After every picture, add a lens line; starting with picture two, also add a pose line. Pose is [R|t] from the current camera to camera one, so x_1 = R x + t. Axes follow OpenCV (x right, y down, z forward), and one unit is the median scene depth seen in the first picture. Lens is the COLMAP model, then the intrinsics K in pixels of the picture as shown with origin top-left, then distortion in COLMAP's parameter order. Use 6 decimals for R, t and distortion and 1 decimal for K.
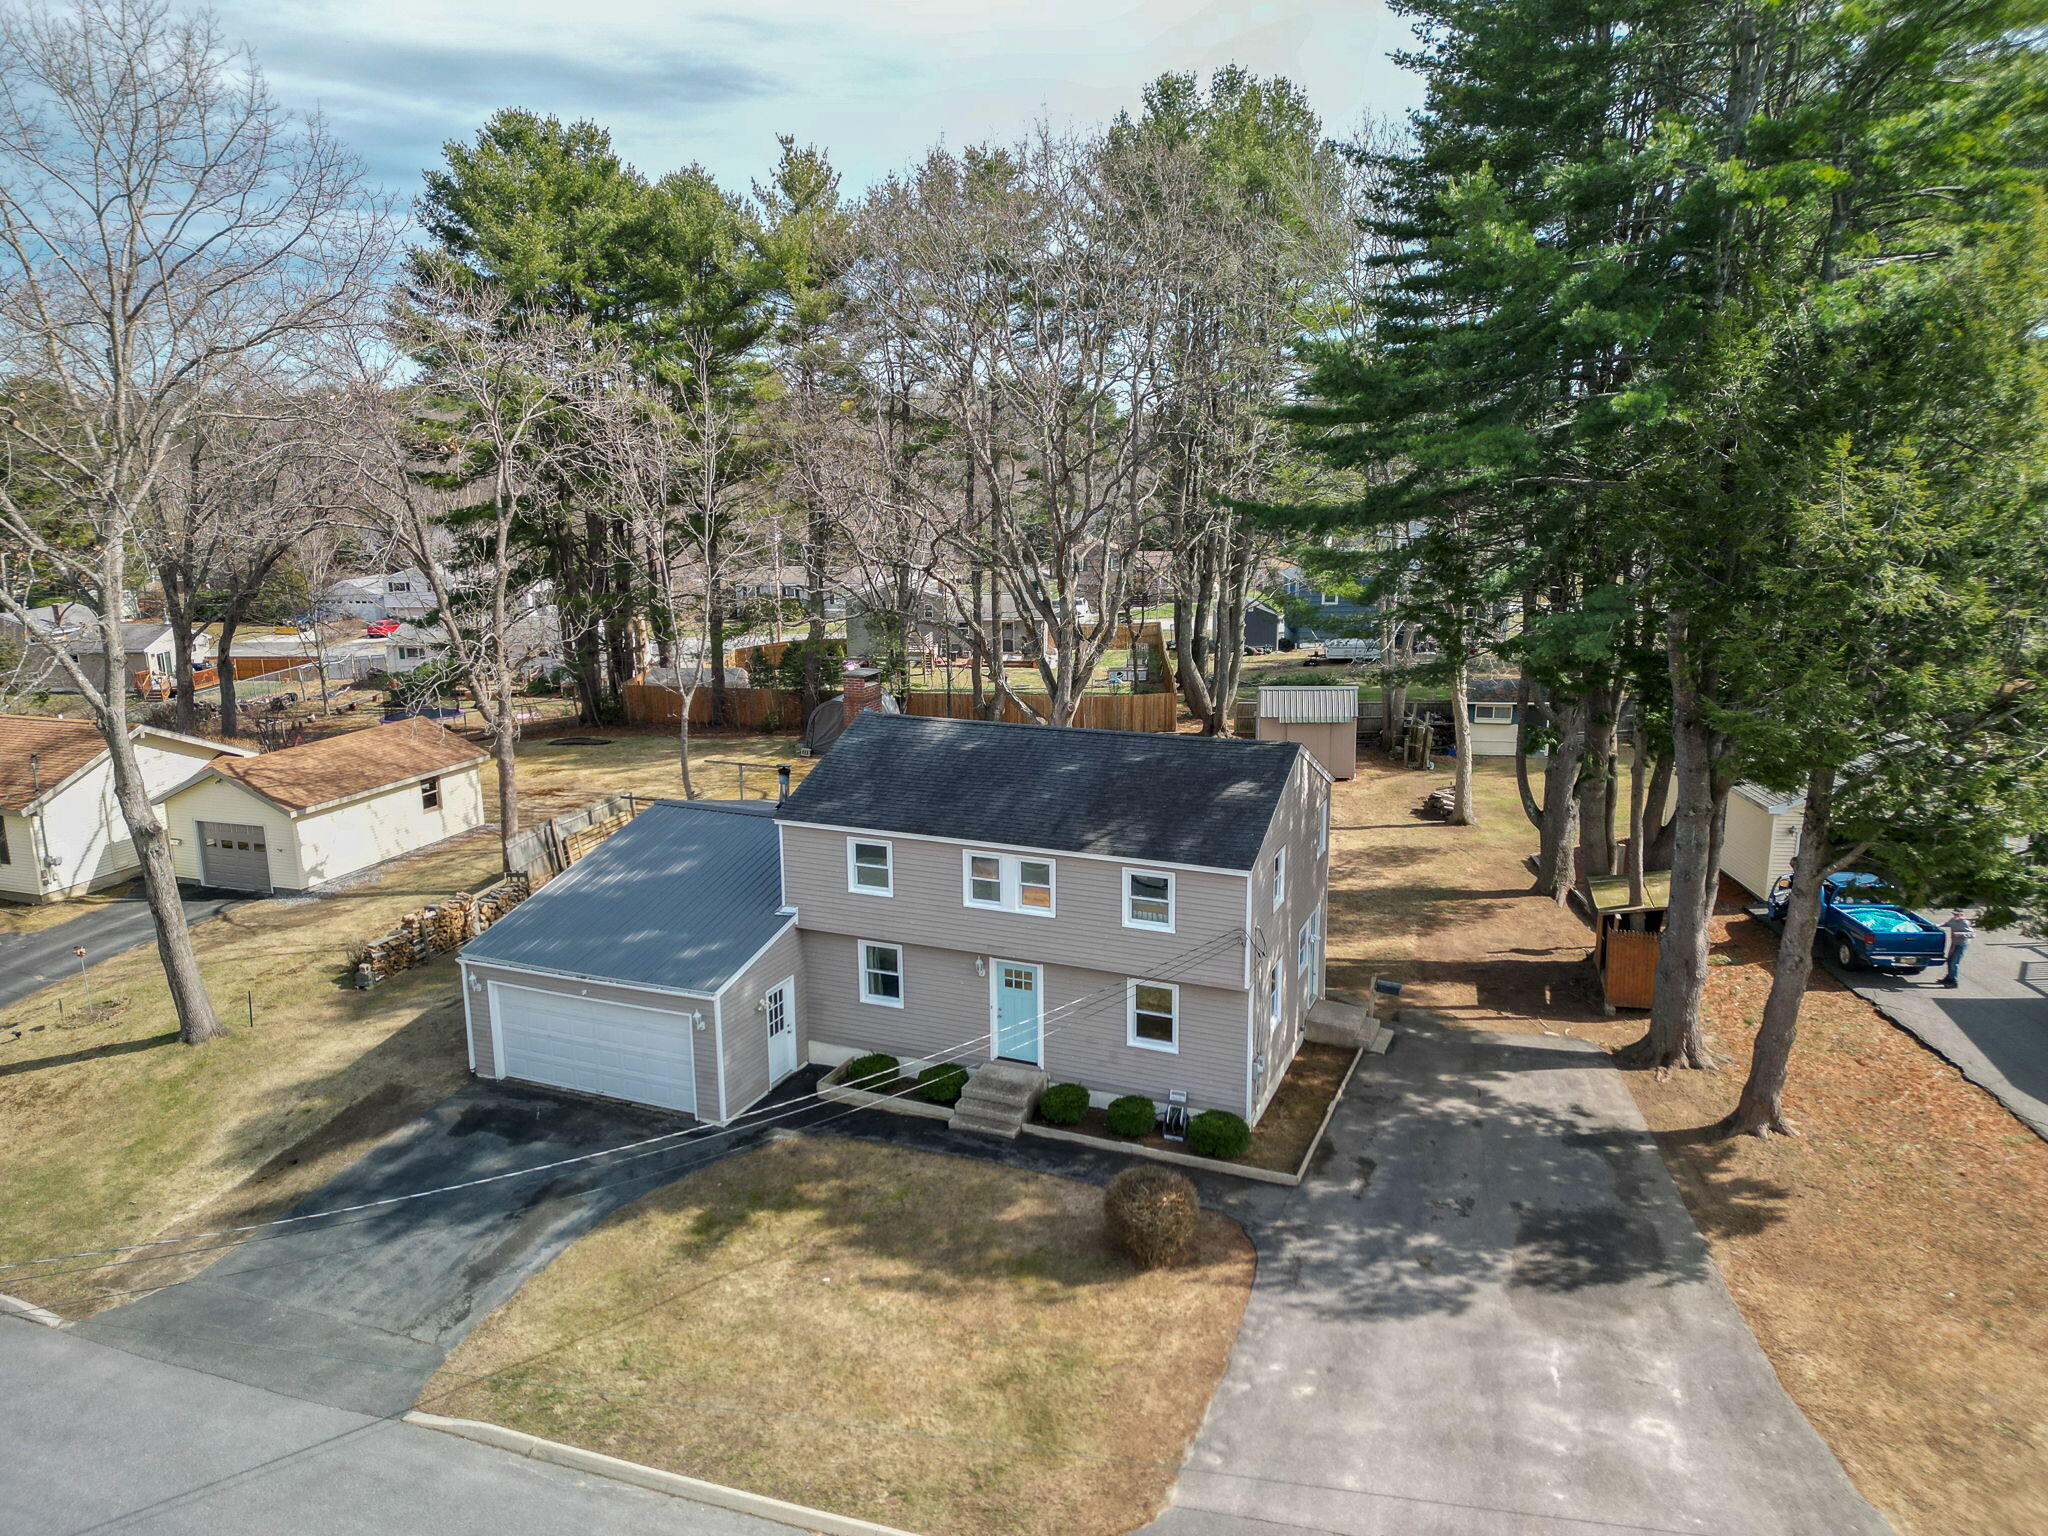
lens RADIAL K [[1422.8, 0, 1036.9], [0, 1422.8, 768.8], [0, 0, 1]] dist [0.066629, -0.049488]
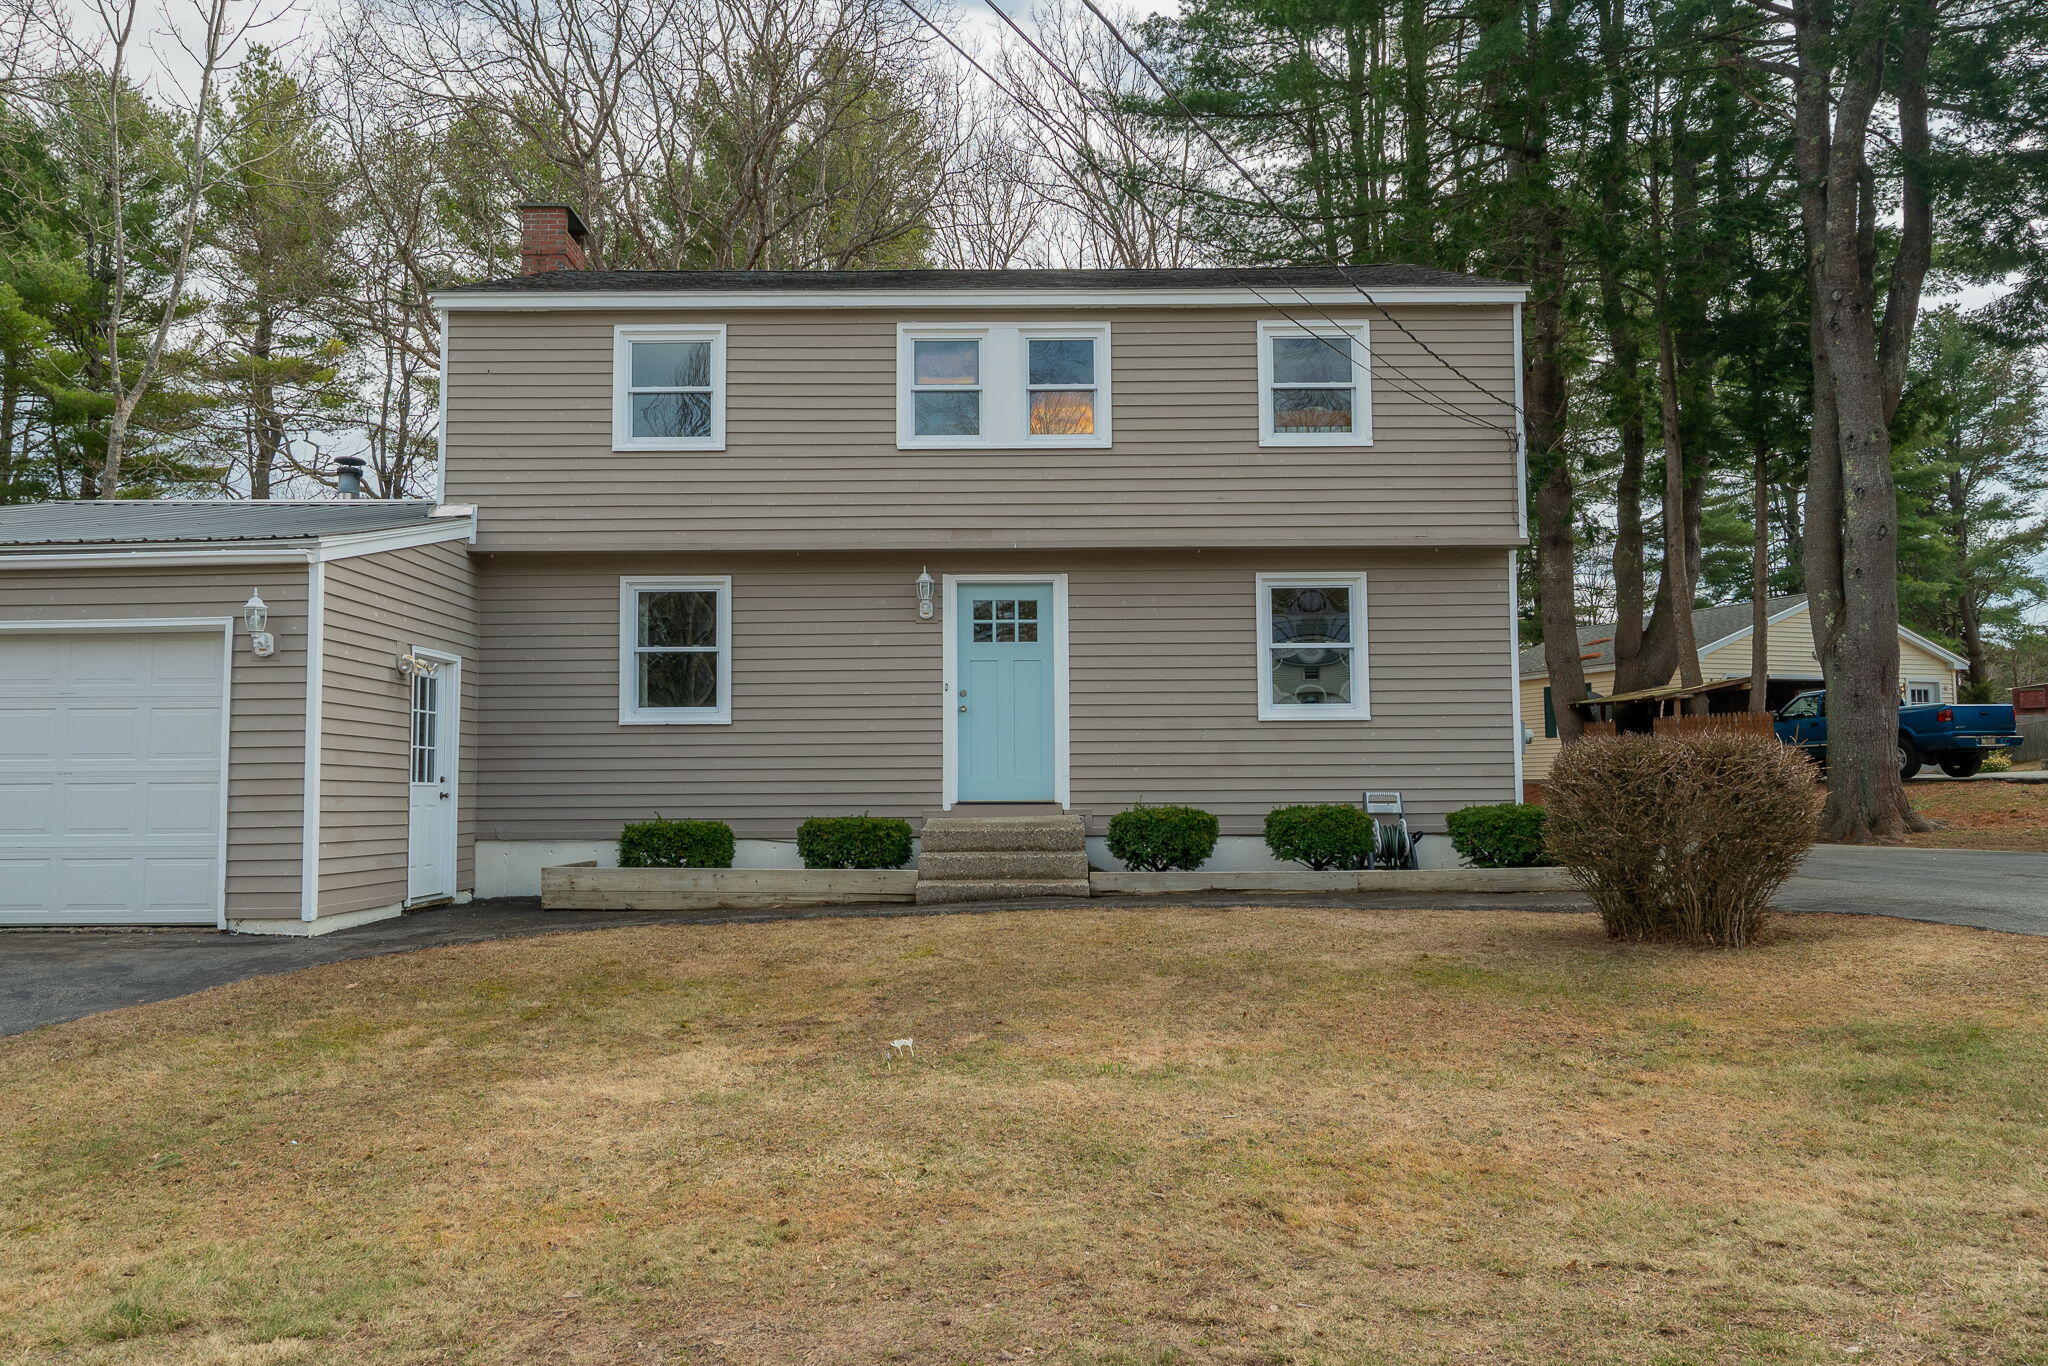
lens RADIAL K [[1432.7, 0, 1021.2], [0, 1432.7, 685.6], [0, 0, 1]] dist [-0.008977, 0.001922]
pose [[0.920714, 0.027895, 0.389239, -0.192025], [0.086100, 0.958340, -0.272343, 0.298279], [-0.380620, 0.284264, 0.879956, 0.588606]]
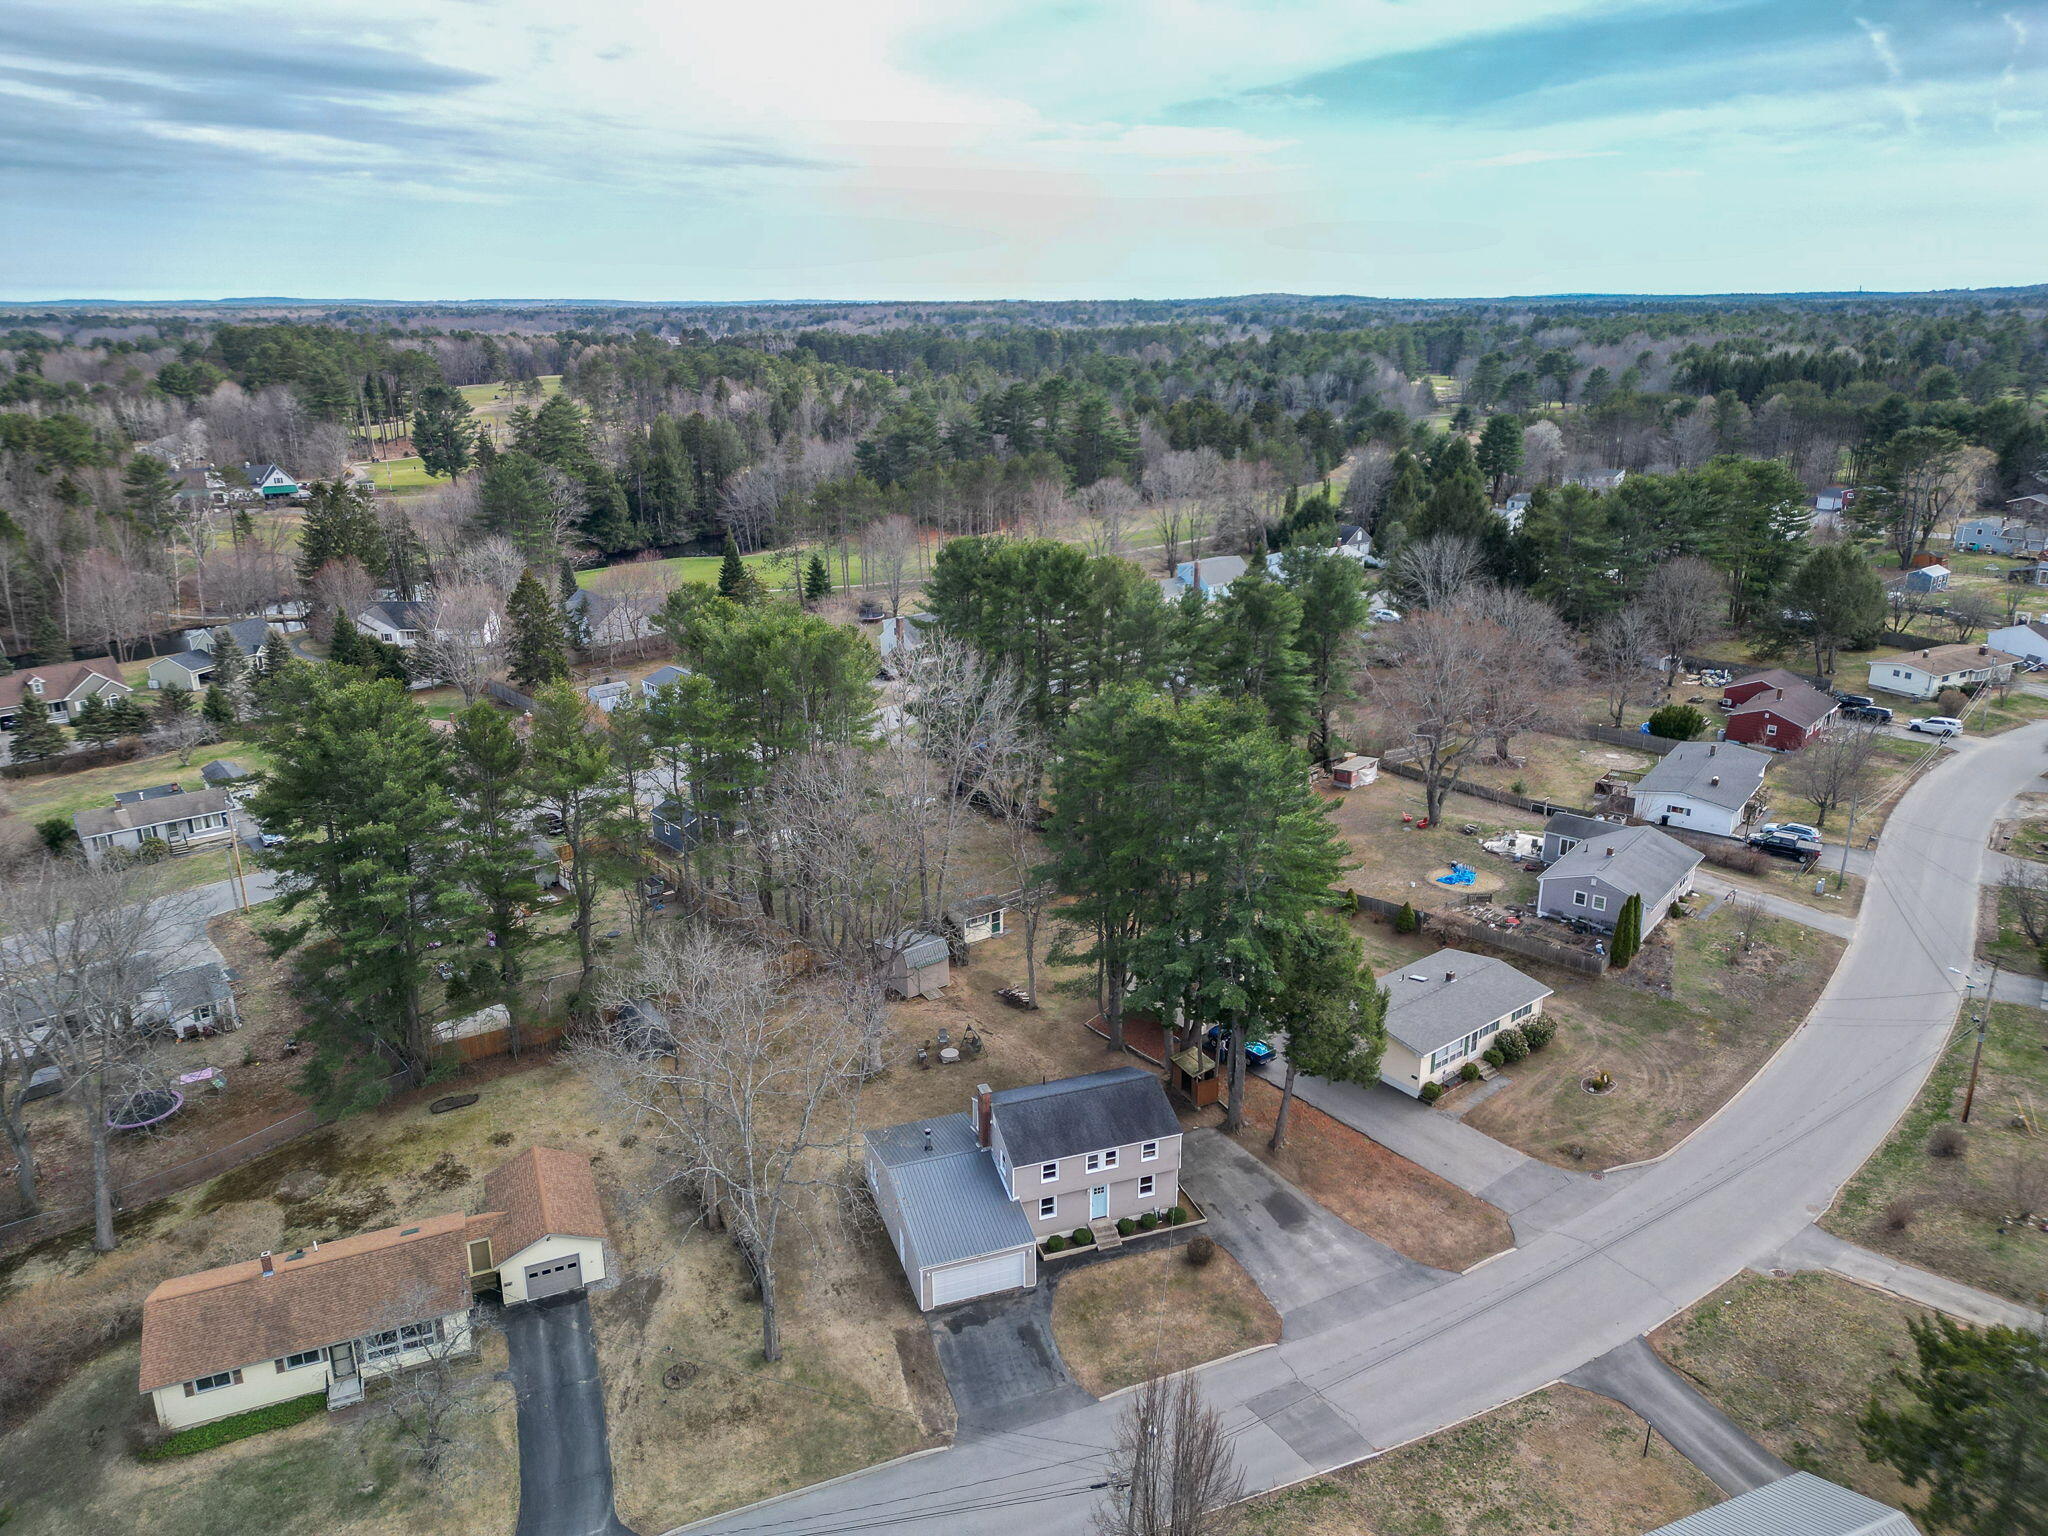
lens RADIAL K [[1422.8, 0, 1026.5], [0, 1422.8, 765.7], [0, 0, 1]] dist [0.066629, -0.049488]
pose [[0.739578, -0.204241, 0.641335, -1.750215], [0.146681, 0.978855, 0.142578, -1.089827], [-0.656894, -0.011376, 0.753897, -1.014504]]
